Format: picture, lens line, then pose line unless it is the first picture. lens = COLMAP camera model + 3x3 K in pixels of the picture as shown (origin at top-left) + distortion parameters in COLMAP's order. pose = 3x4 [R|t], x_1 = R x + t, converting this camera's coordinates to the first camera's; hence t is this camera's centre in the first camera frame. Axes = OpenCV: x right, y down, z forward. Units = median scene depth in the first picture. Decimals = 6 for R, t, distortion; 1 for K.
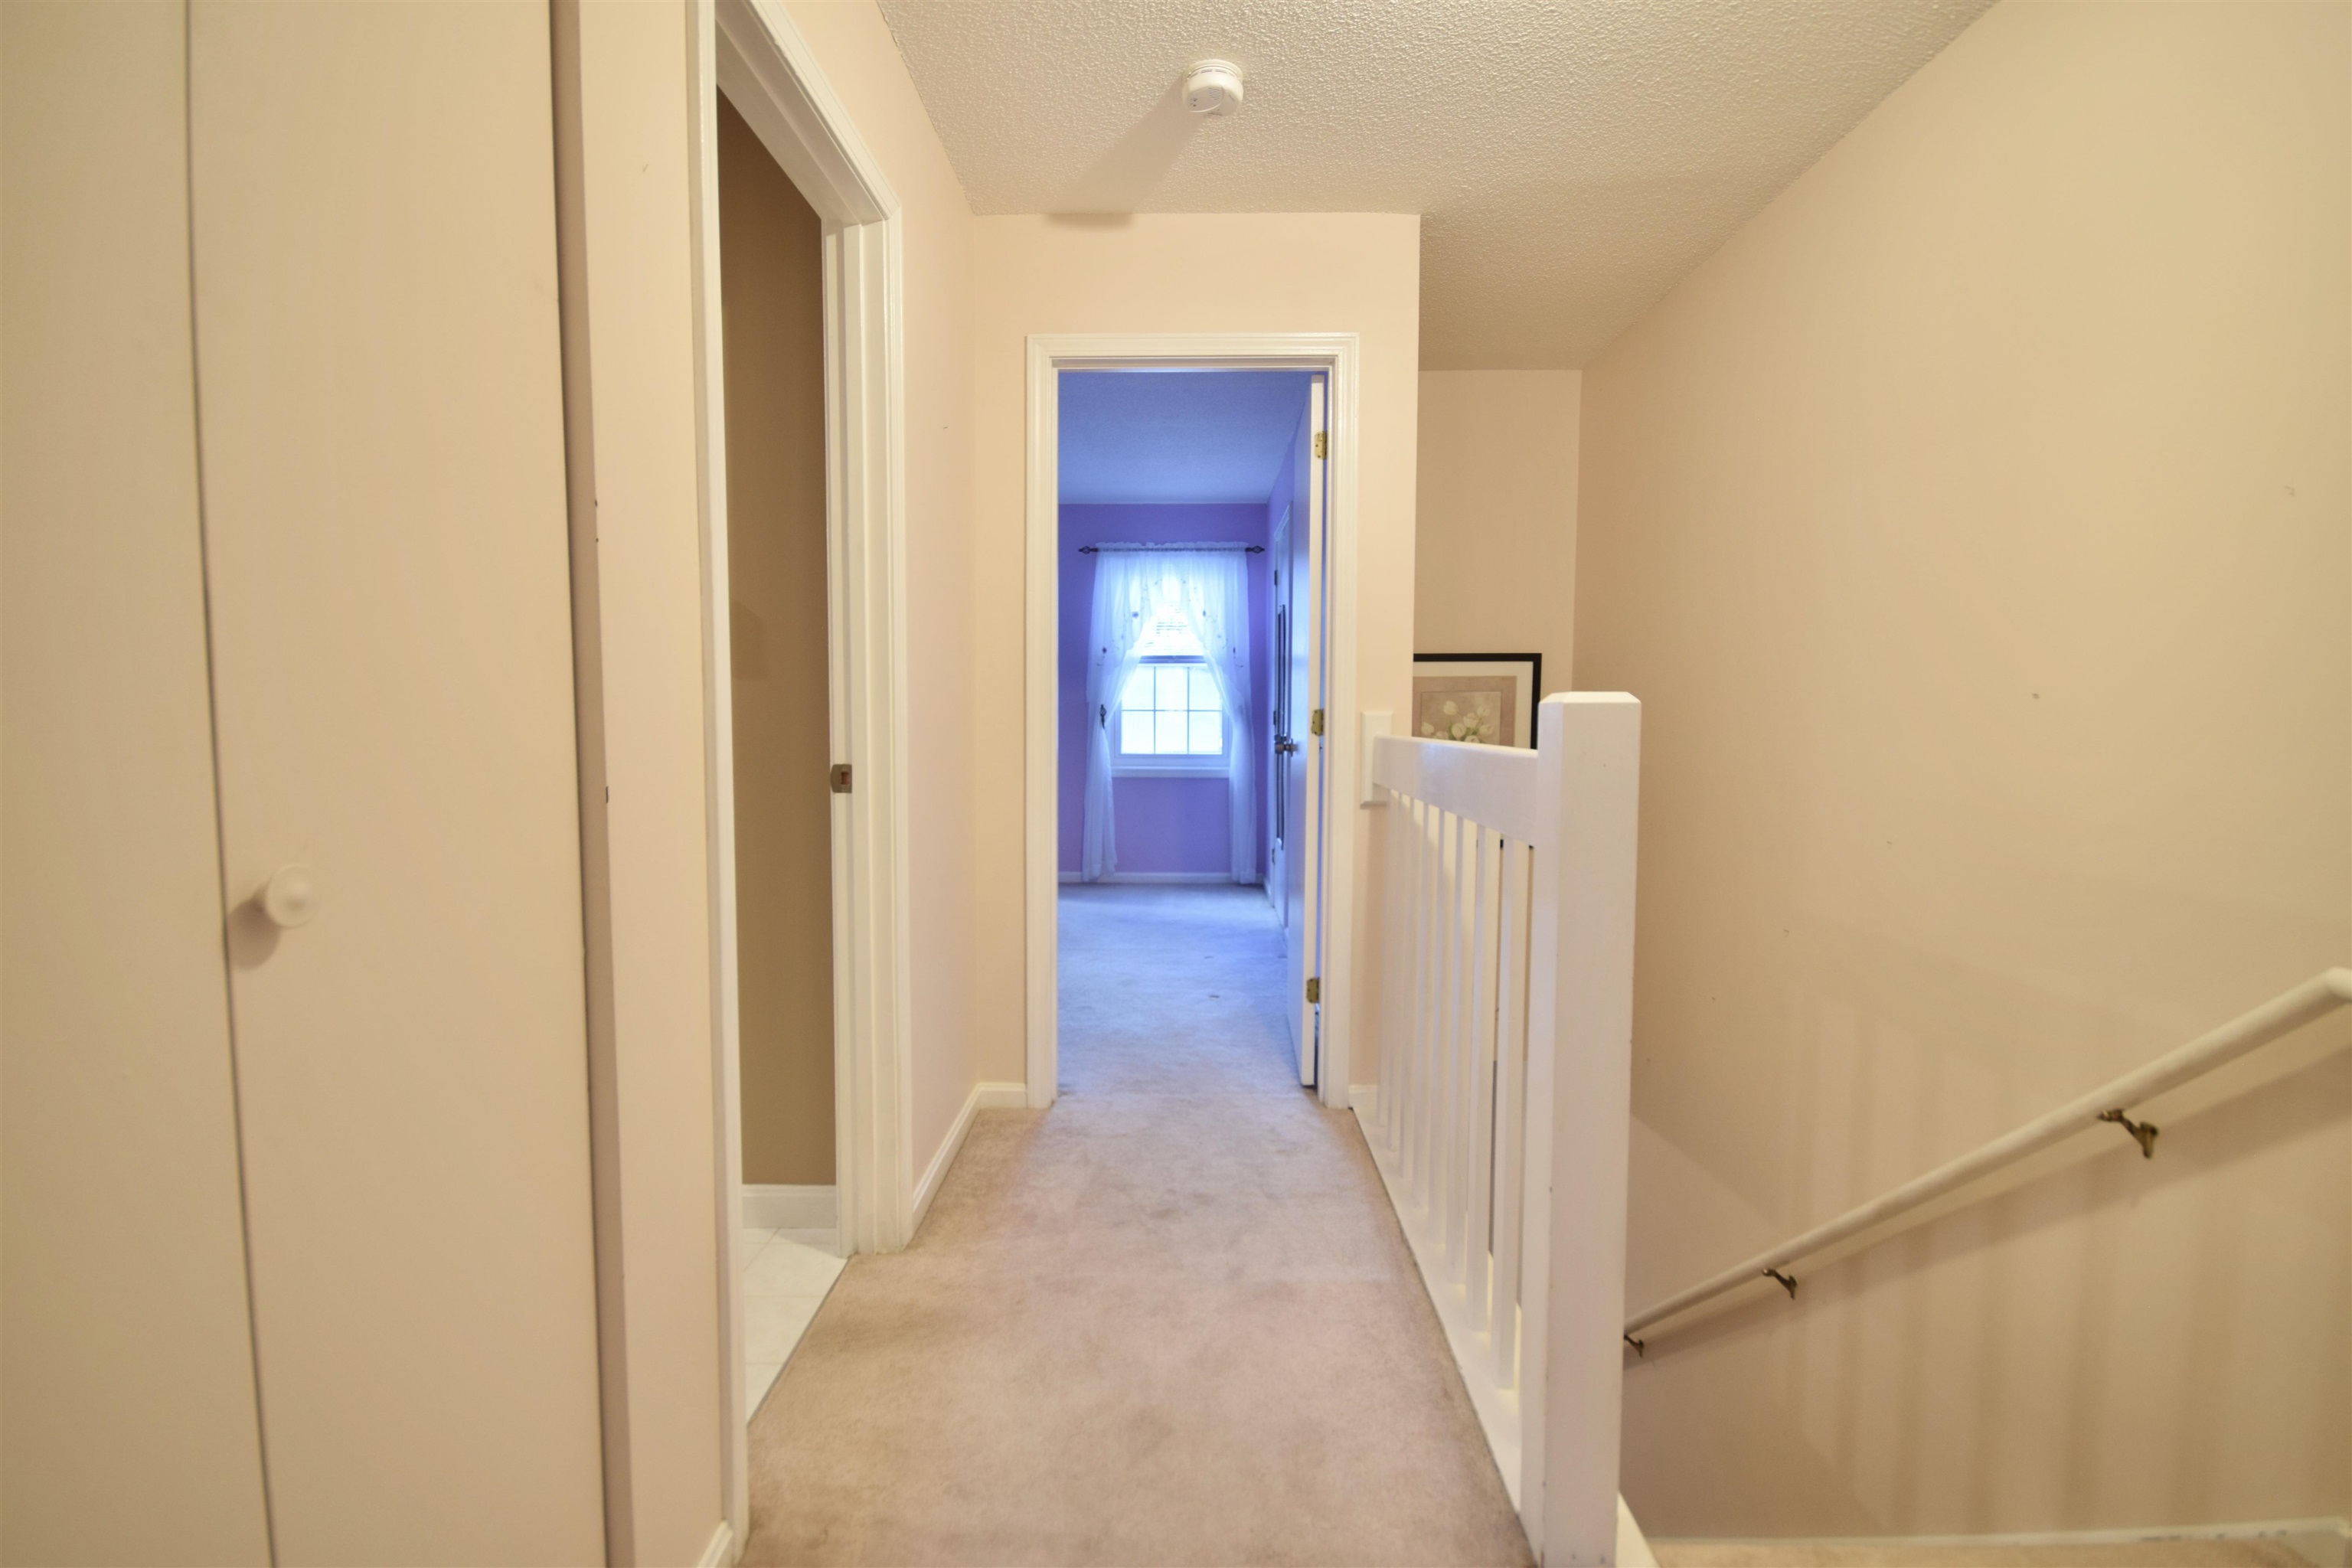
lens RADIAL K [[1034.0, 0, 1178.2], [0, 1034.0, 765.6], [0, 0, 1]] dist [0.002595, -0.003648]
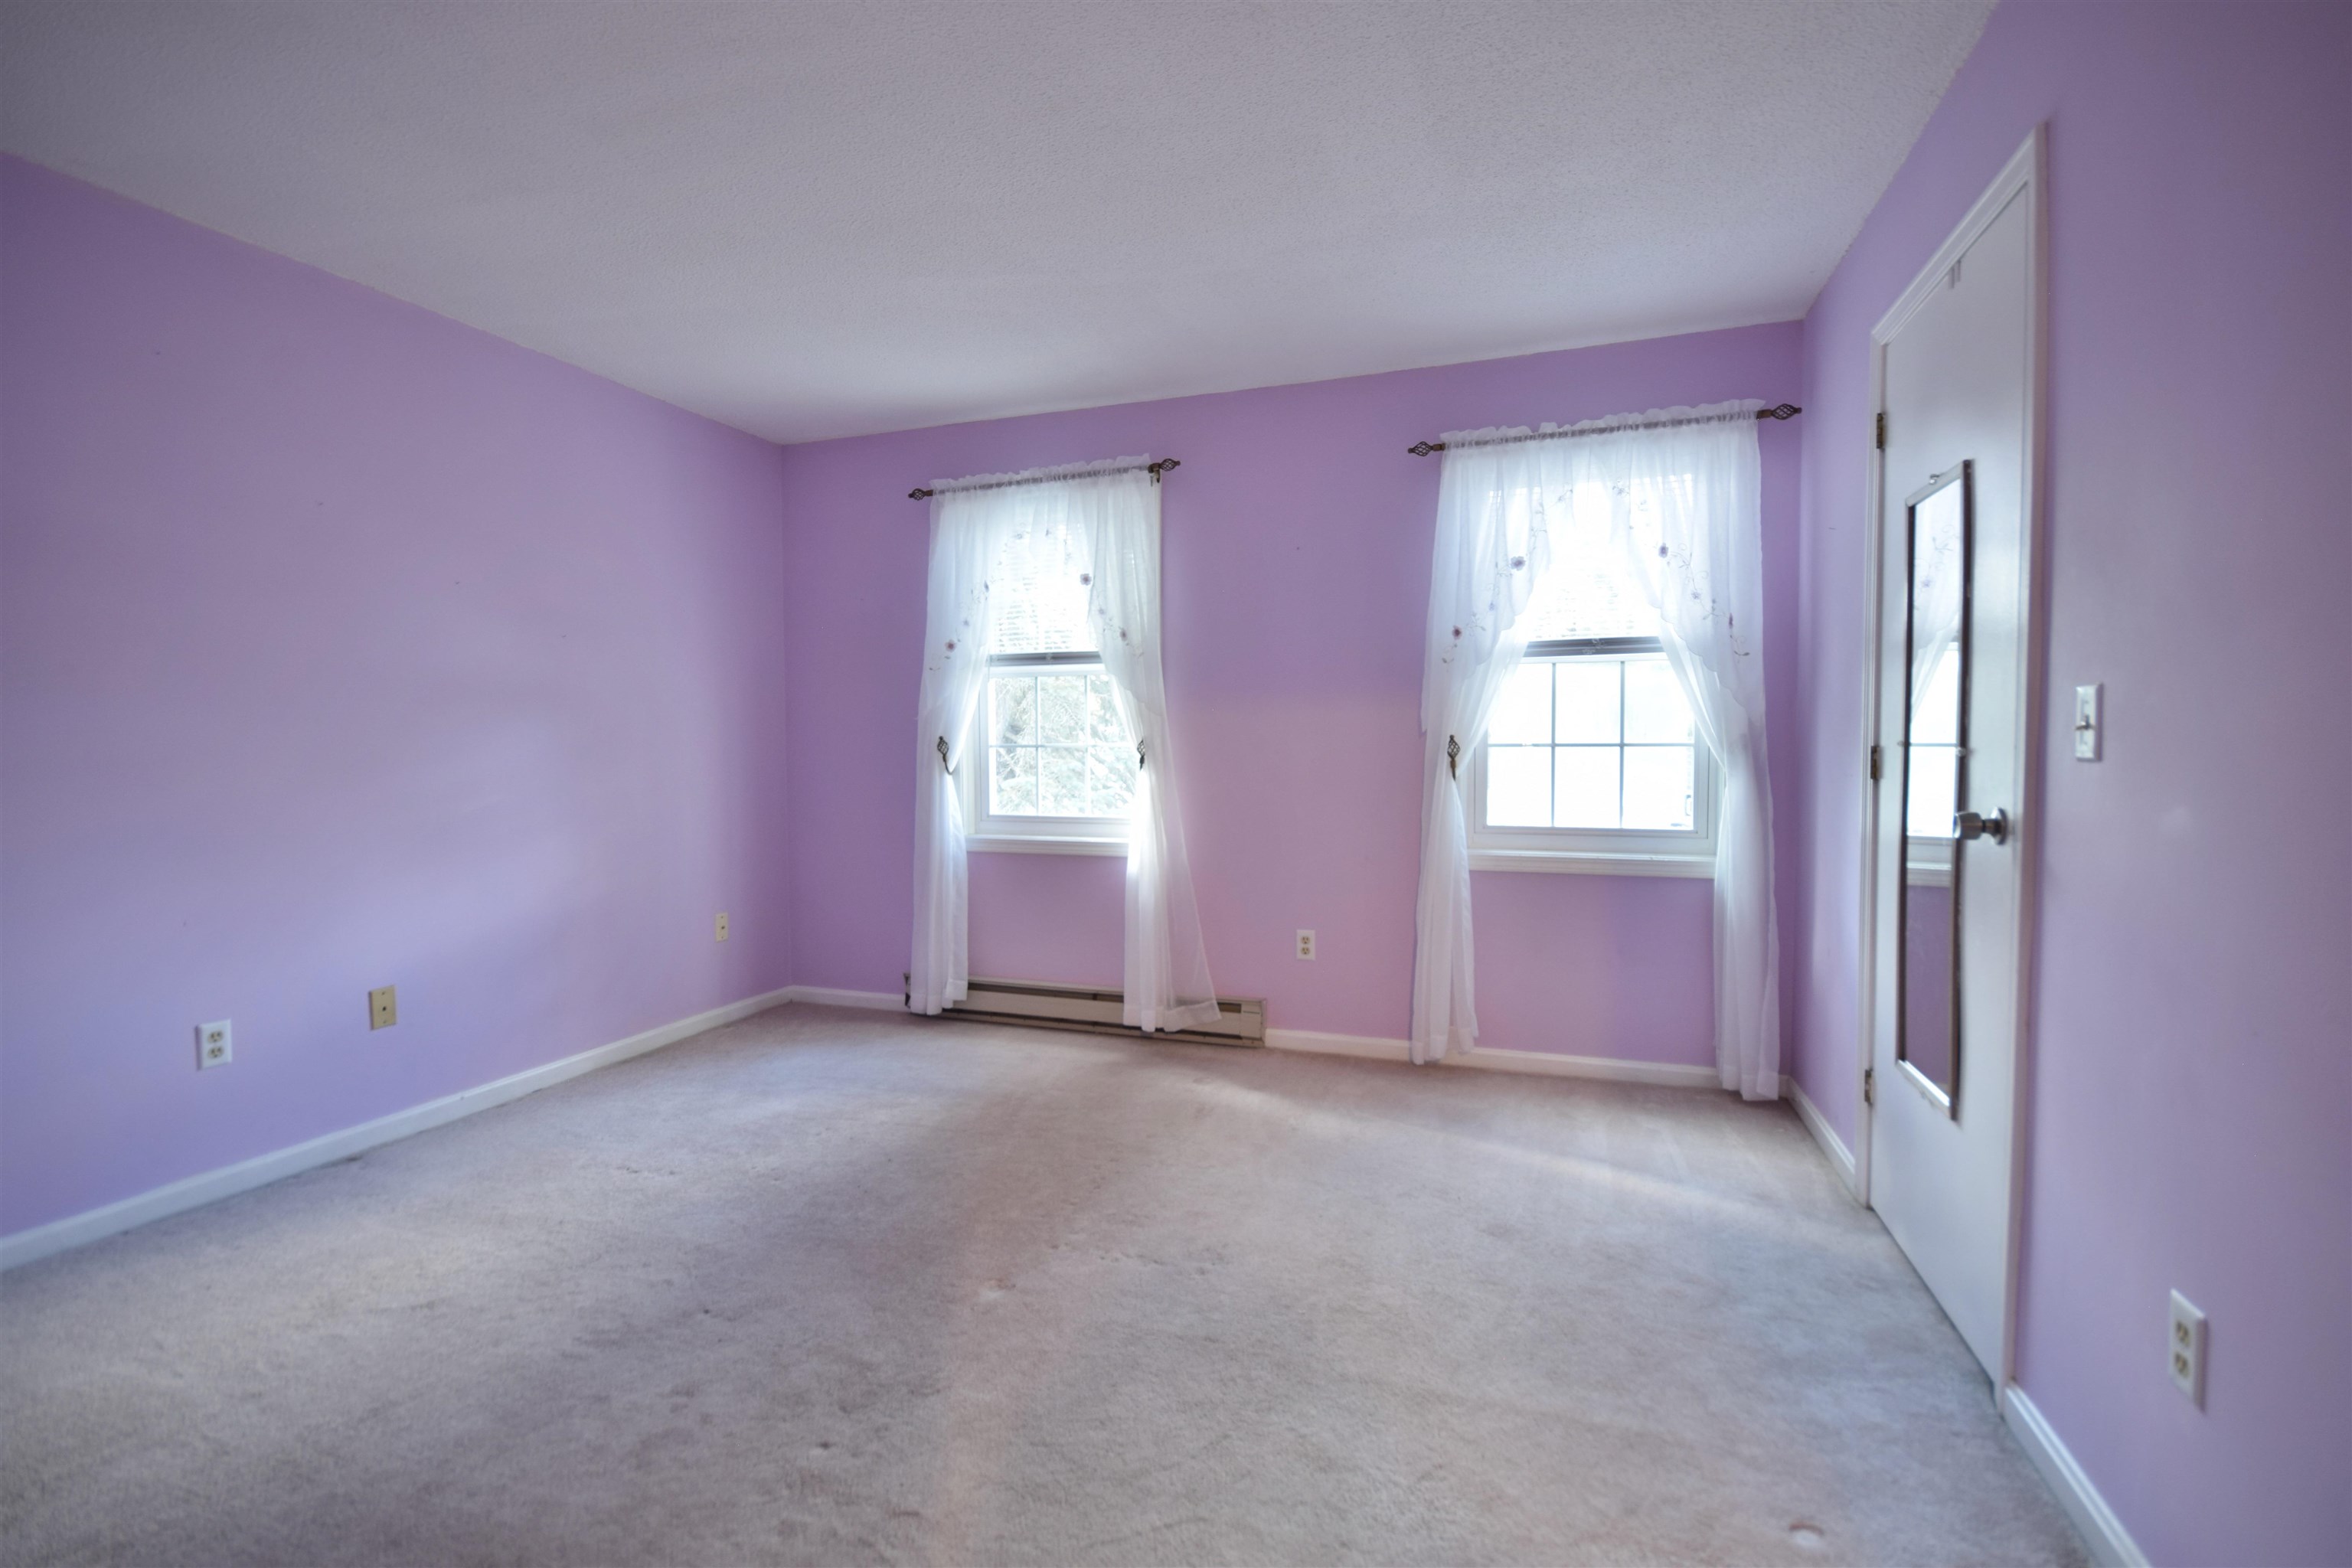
lens RADIAL K [[1034.0, 0, 1164.4], [0, 1034.0, 782.9], [0, 0, 1]] dist [0.002595, -0.003648]
pose [[0.942668, 0.003407, -0.333714, -0.034847], [-0.009664, 0.999807, -0.017090, -0.023831], [0.333592, 0.019336, 0.942519, 0.447732]]
